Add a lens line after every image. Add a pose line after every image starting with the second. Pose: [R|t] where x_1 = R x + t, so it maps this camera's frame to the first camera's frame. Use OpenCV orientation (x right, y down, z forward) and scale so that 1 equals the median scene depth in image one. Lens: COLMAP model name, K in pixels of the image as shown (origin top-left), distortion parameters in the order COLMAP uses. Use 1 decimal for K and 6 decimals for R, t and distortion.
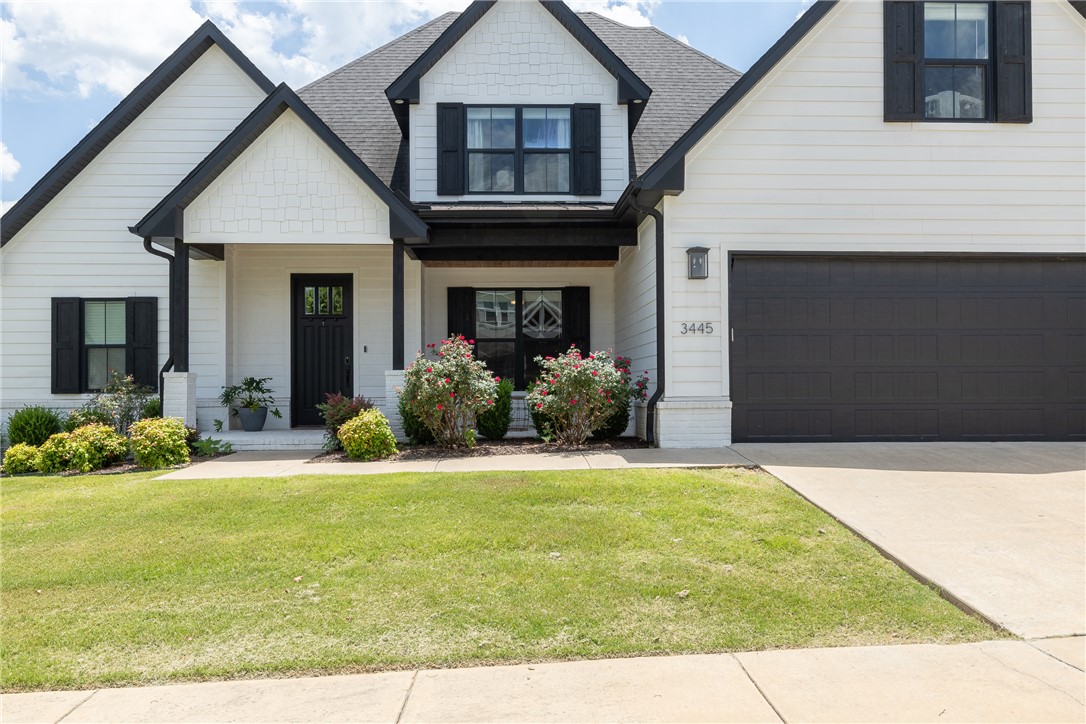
lens RADIAL K [[804.2, 0, 531.9], [0, 804.2, 378.5], [0, 0, 1]] dist [-0.002788, 0.005070]
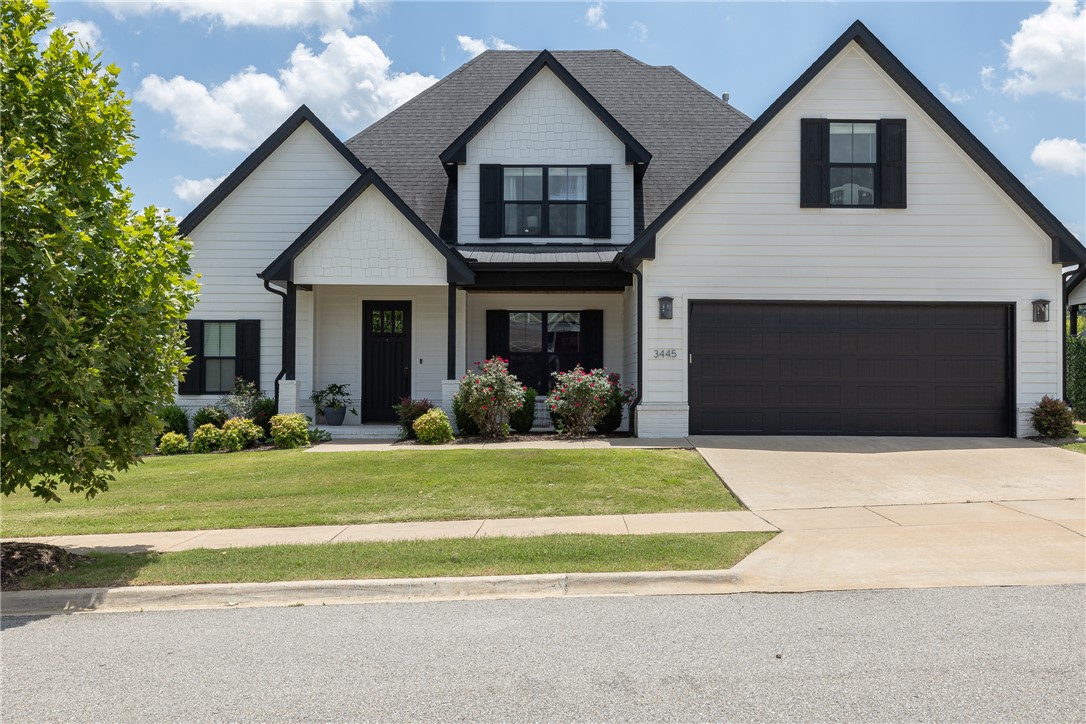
lens RADIAL K [[1059.0, 0, 545.3], [0, 1059.0, 362.3], [0, 0, 1]] dist [0.003895, 0.000000]
pose [[0.999435, 0.007878, -0.032679, 0.049020], [-0.008231, 0.999909, -0.010662, -0.022901], [0.032592, 0.010925, 0.999409, -0.789146]]
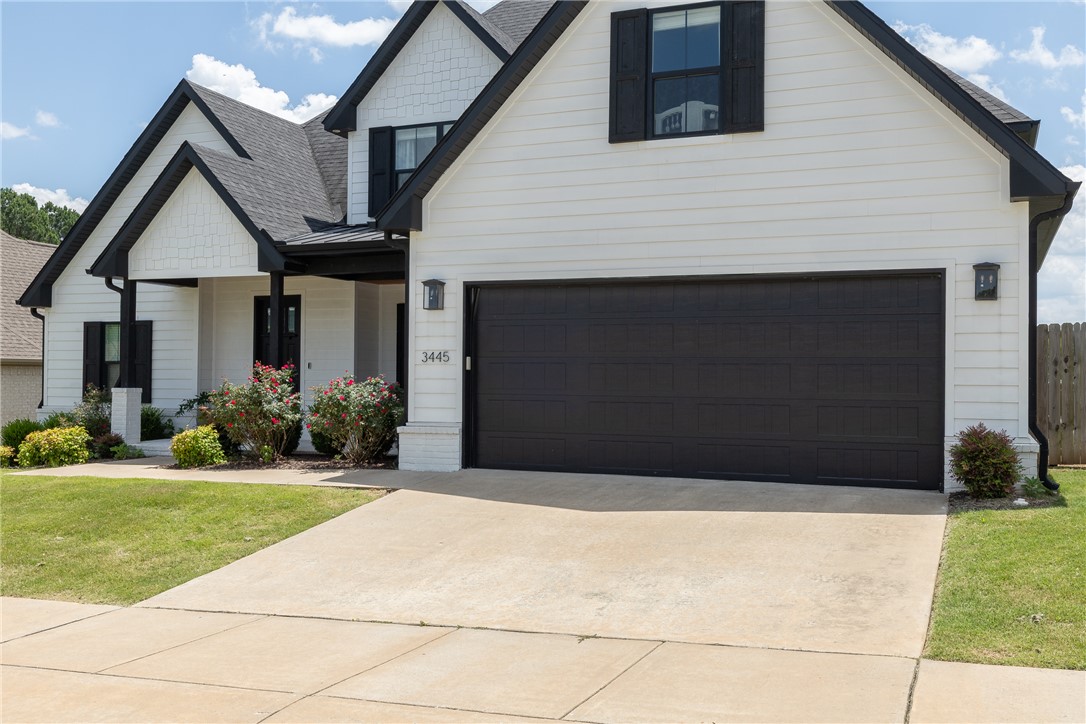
lens RADIAL K [[1059.0, 0, 546.1], [0, 1059.0, 357.5], [0, 0, 1]] dist [0.003895, 0.000000]
pose [[0.905847, 0.003041, -0.423594, 0.826774], [-0.009002, 0.999887, -0.012072, -0.041414], [0.423509, 0.014749, 0.905772, -0.166979]]
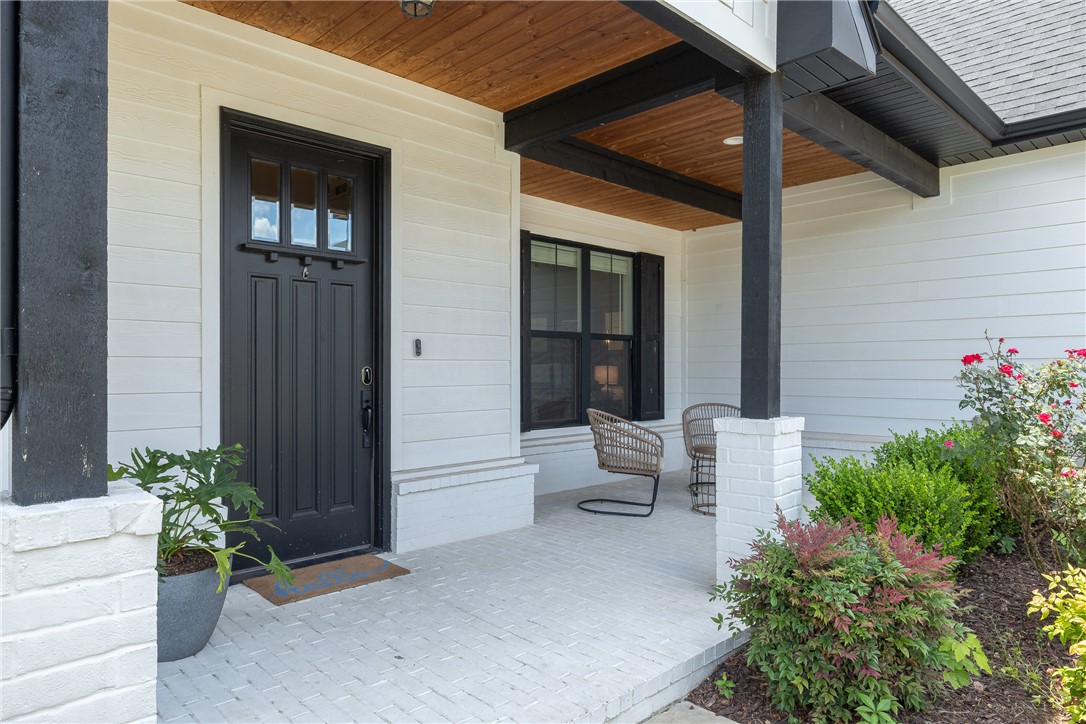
lens RADIAL K [[693.6, 0, 551.4], [0, 693.6, 367.9], [0, 0, 1]] dist [-0.000986, 0.001786]
pose [[0.730587, 0.006552, 0.682788, -0.484571], [-0.007618, 0.999970, -0.001444, -0.032624], [-0.682777, -0.004146, 0.730615, 0.869497]]
